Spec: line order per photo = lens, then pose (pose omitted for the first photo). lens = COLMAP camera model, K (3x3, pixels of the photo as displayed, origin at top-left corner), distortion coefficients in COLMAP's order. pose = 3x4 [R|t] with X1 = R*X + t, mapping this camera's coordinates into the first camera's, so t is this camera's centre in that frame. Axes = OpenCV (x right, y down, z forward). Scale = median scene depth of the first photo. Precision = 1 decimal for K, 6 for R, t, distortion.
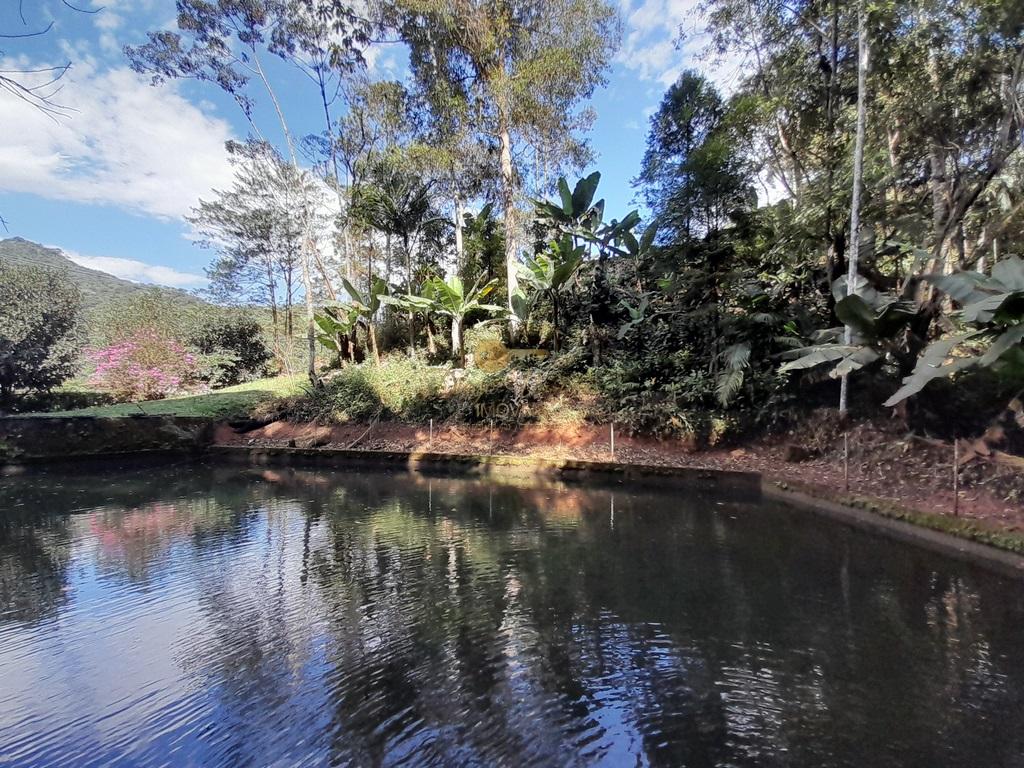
lens RADIAL K [[402.7, 0, 519.9], [0, 402.7, 388.9], [0, 0, 1]] dist [0.021805, -0.018410]
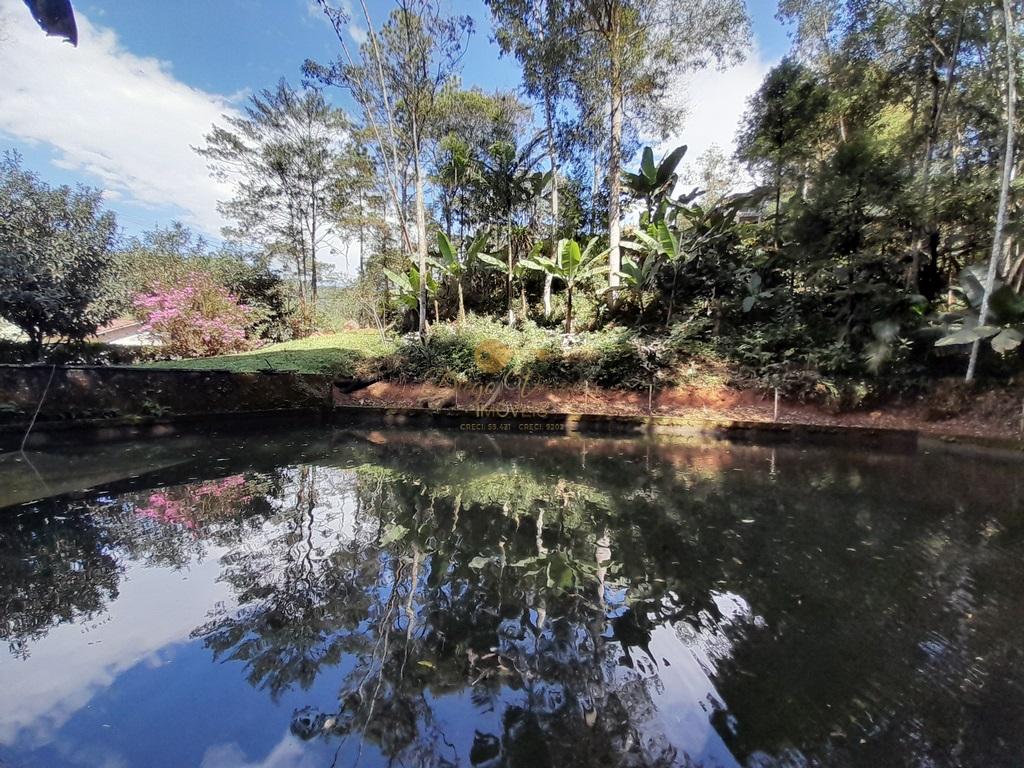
lens RADIAL K [[402.7, 0, 519.9], [0, 402.7, 388.9], [0, 0, 1]] dist [0.021805, -0.018410]
pose [[0.985969, 0.017294, 0.166029, -0.590964], [-0.029536, 0.997000, 0.071550, 0.026694], [-0.164294, -0.075450, 0.983522, 0.016654]]
